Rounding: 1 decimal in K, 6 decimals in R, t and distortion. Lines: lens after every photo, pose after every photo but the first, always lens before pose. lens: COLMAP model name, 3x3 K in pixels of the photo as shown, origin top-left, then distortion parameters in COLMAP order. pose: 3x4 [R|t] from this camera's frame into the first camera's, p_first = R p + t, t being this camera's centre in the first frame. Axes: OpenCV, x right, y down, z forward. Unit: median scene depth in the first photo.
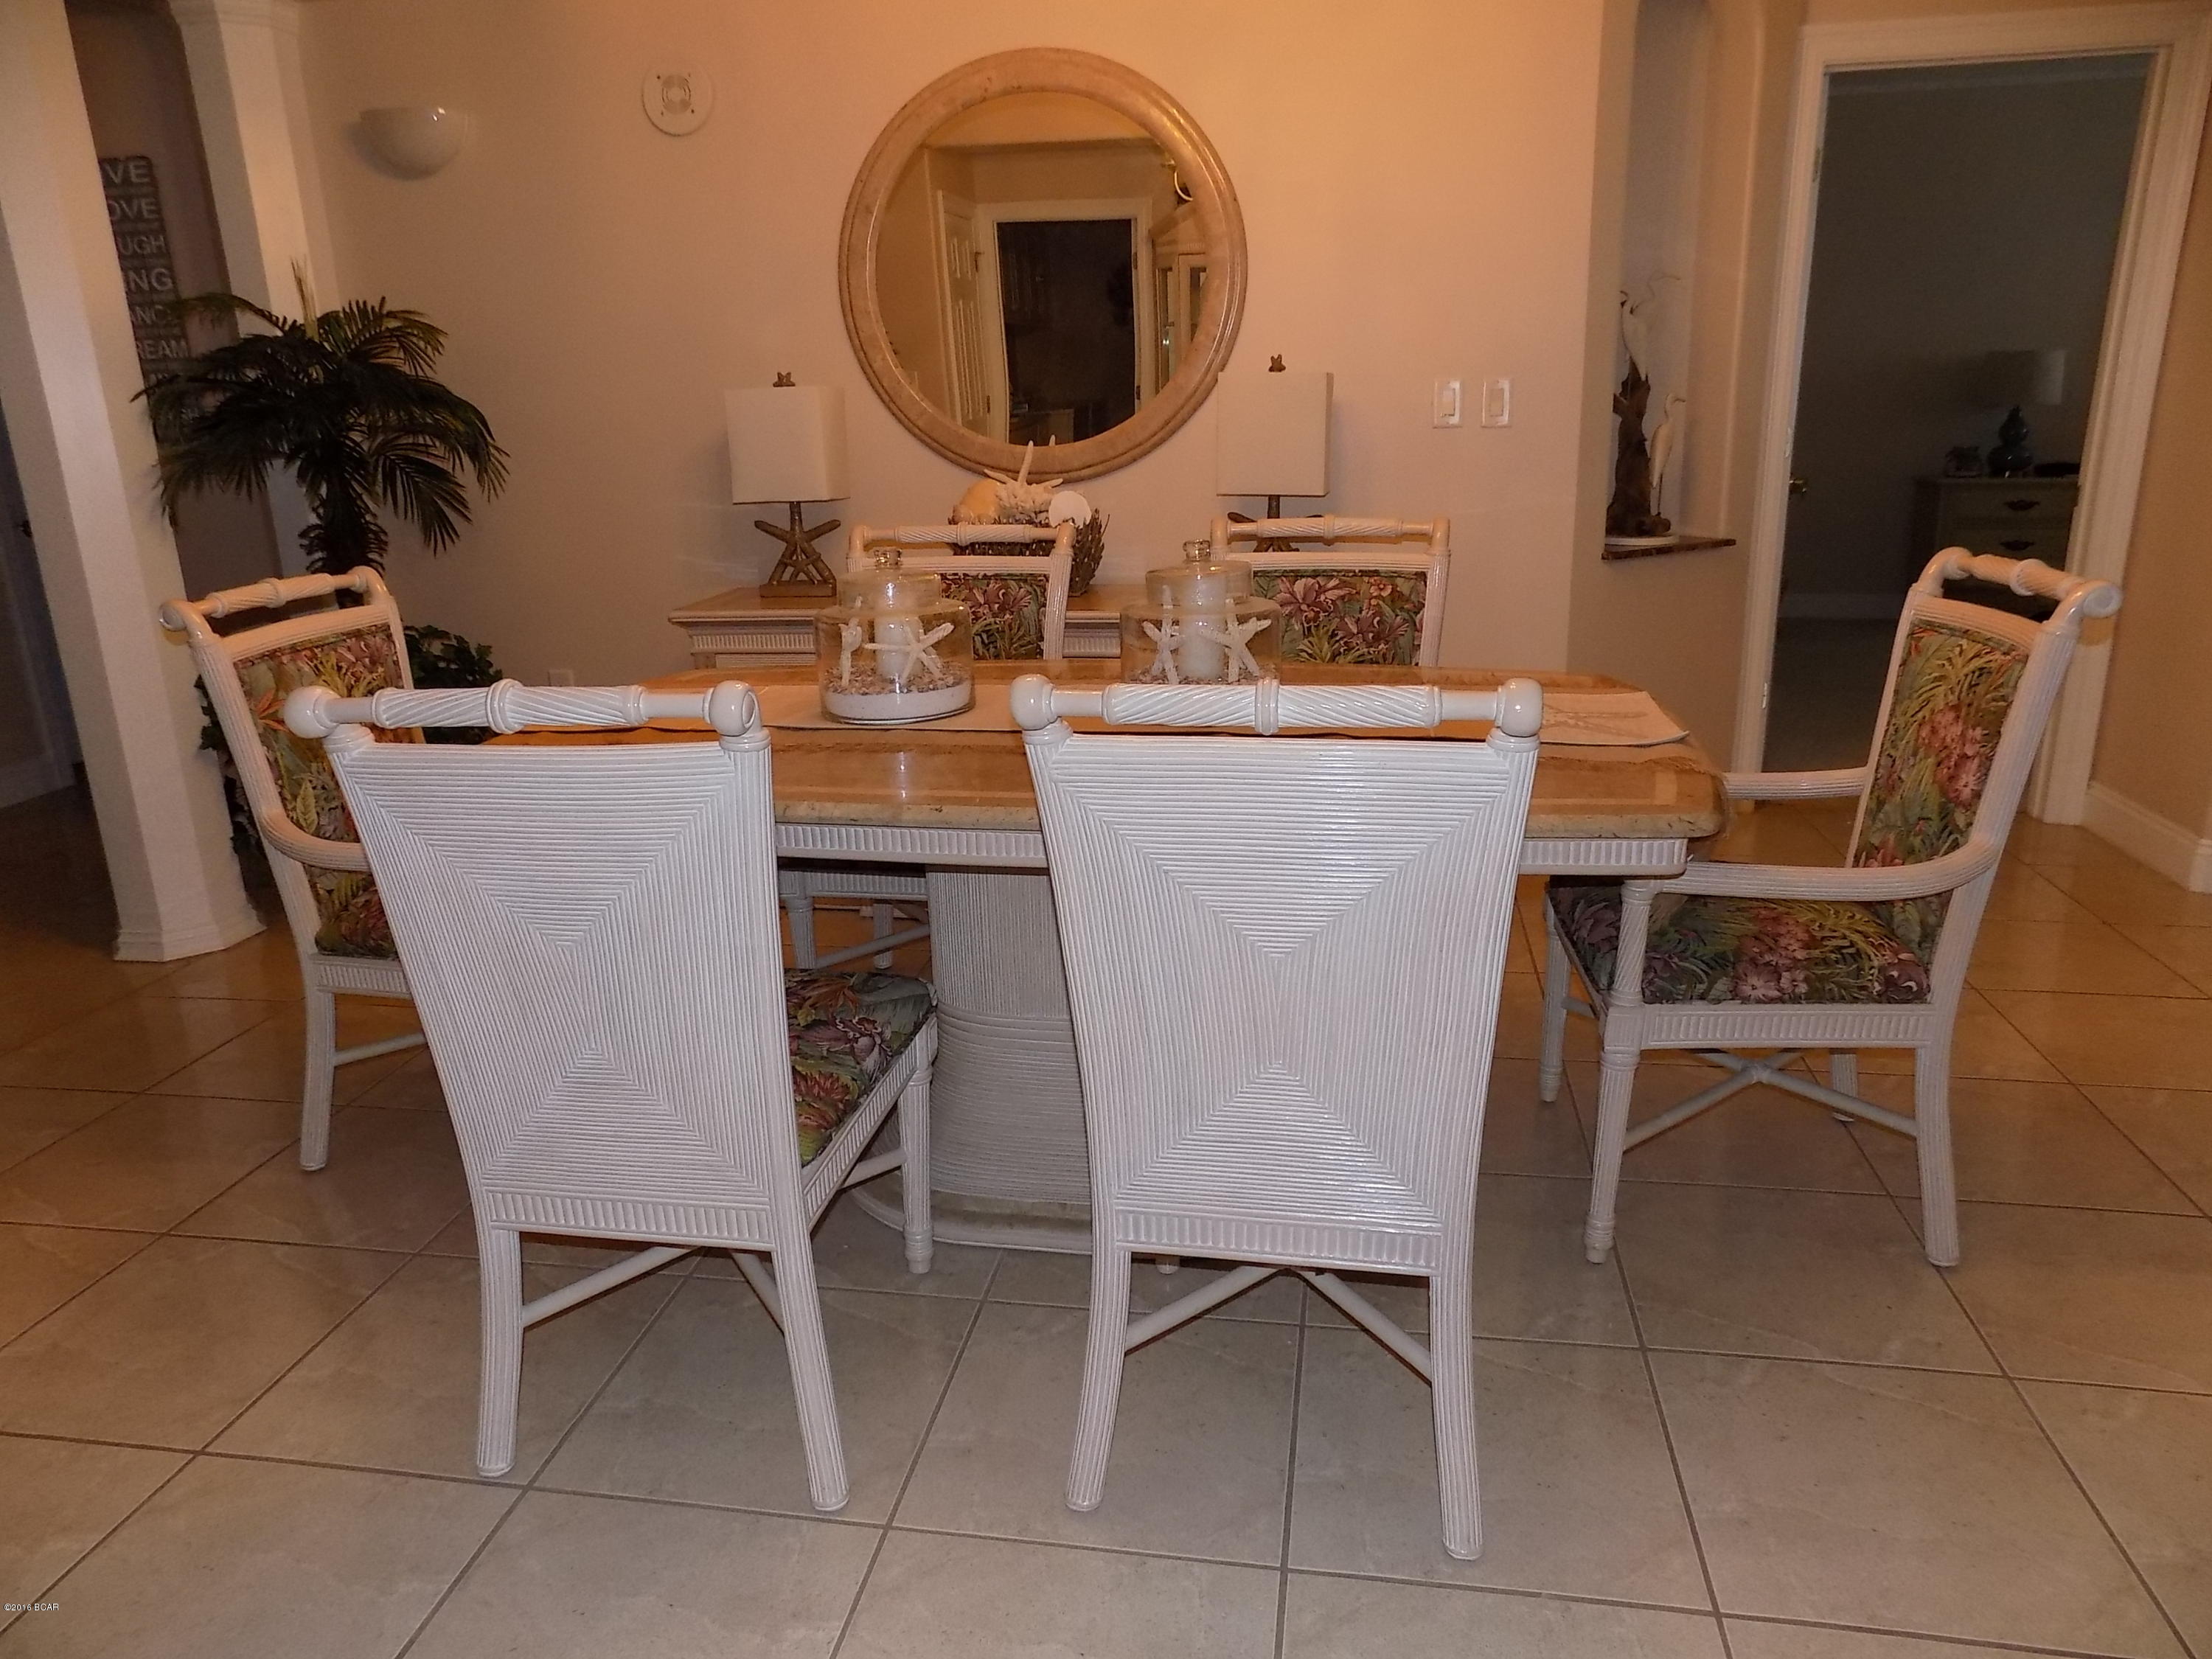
lens RADIAL K [[1498.4, 0, 1104.8], [0, 1498.4, 829.0], [0, 0, 1]] dist [-0.007139, -0.000086]
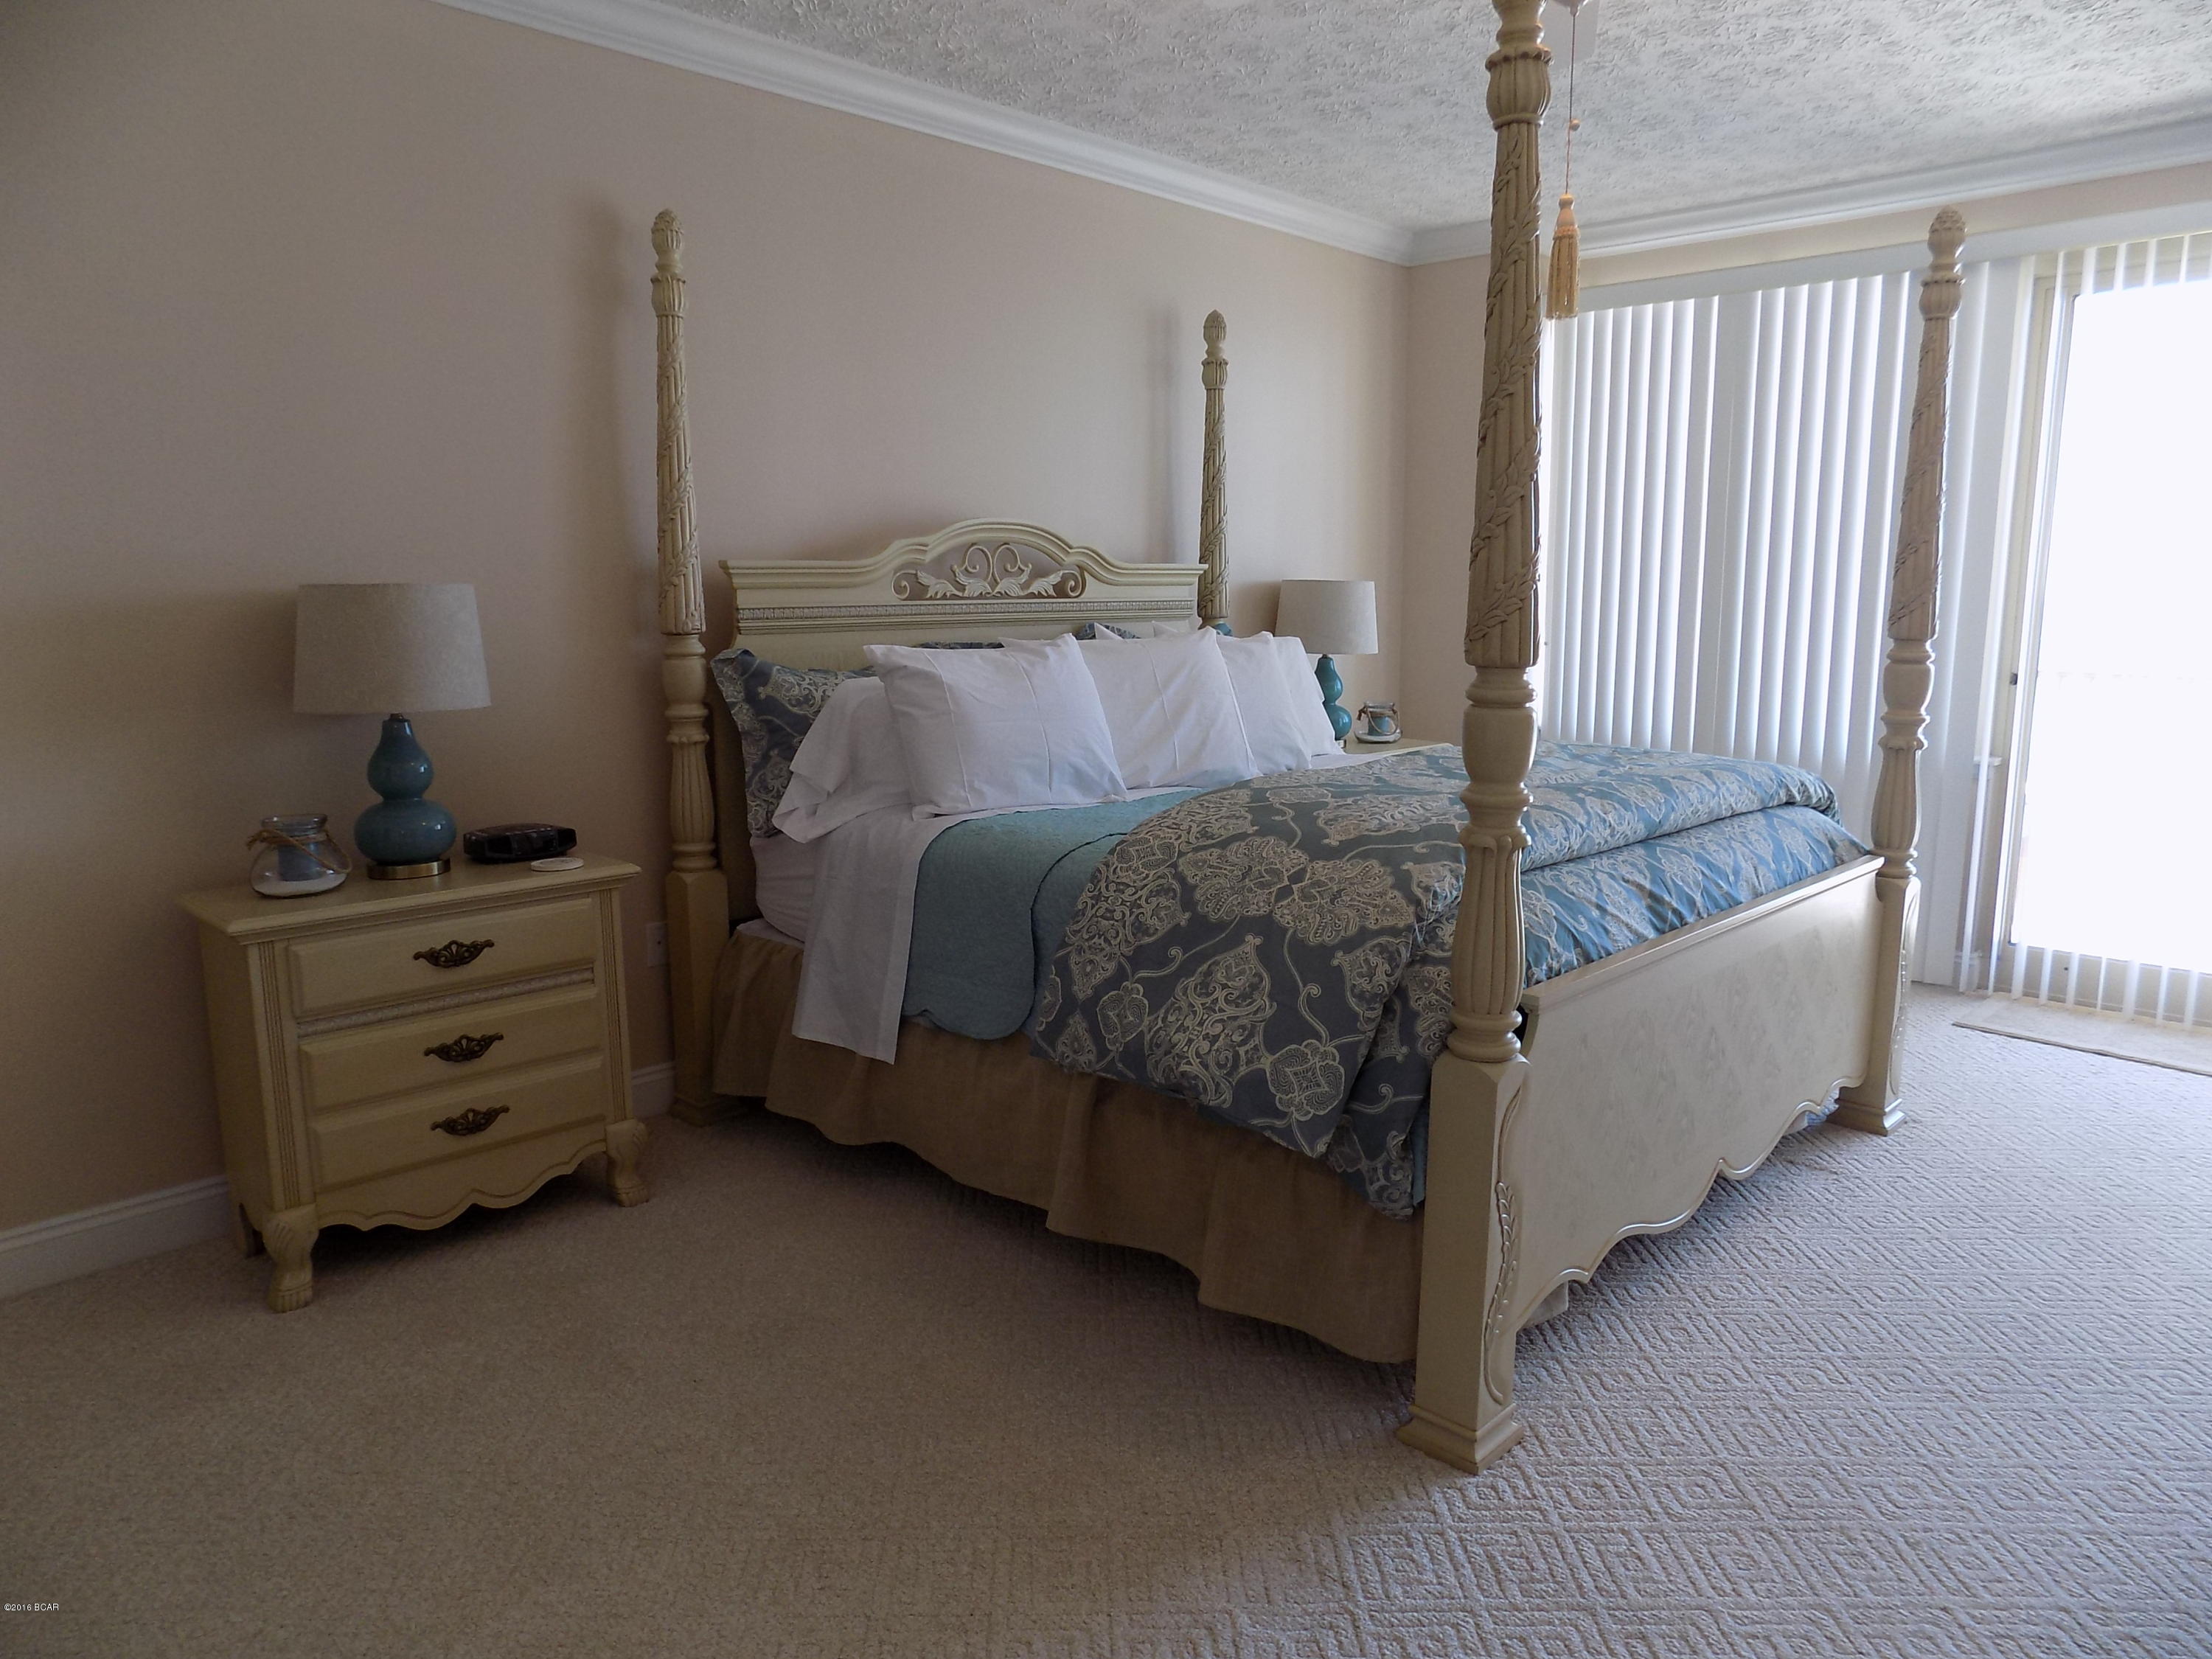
lens RADIAL K [[1498.4, 0, 1103.9], [0, 1498.4, 827.4], [0, 0, 1]] dist [-0.007139, -0.000086]
pose [[0.553632, -0.099193, 0.826833, 0.363759], [0.216608, 0.975858, -0.027965, -0.196023], [-0.804098, 0.194581, 0.561752, 0.599037]]
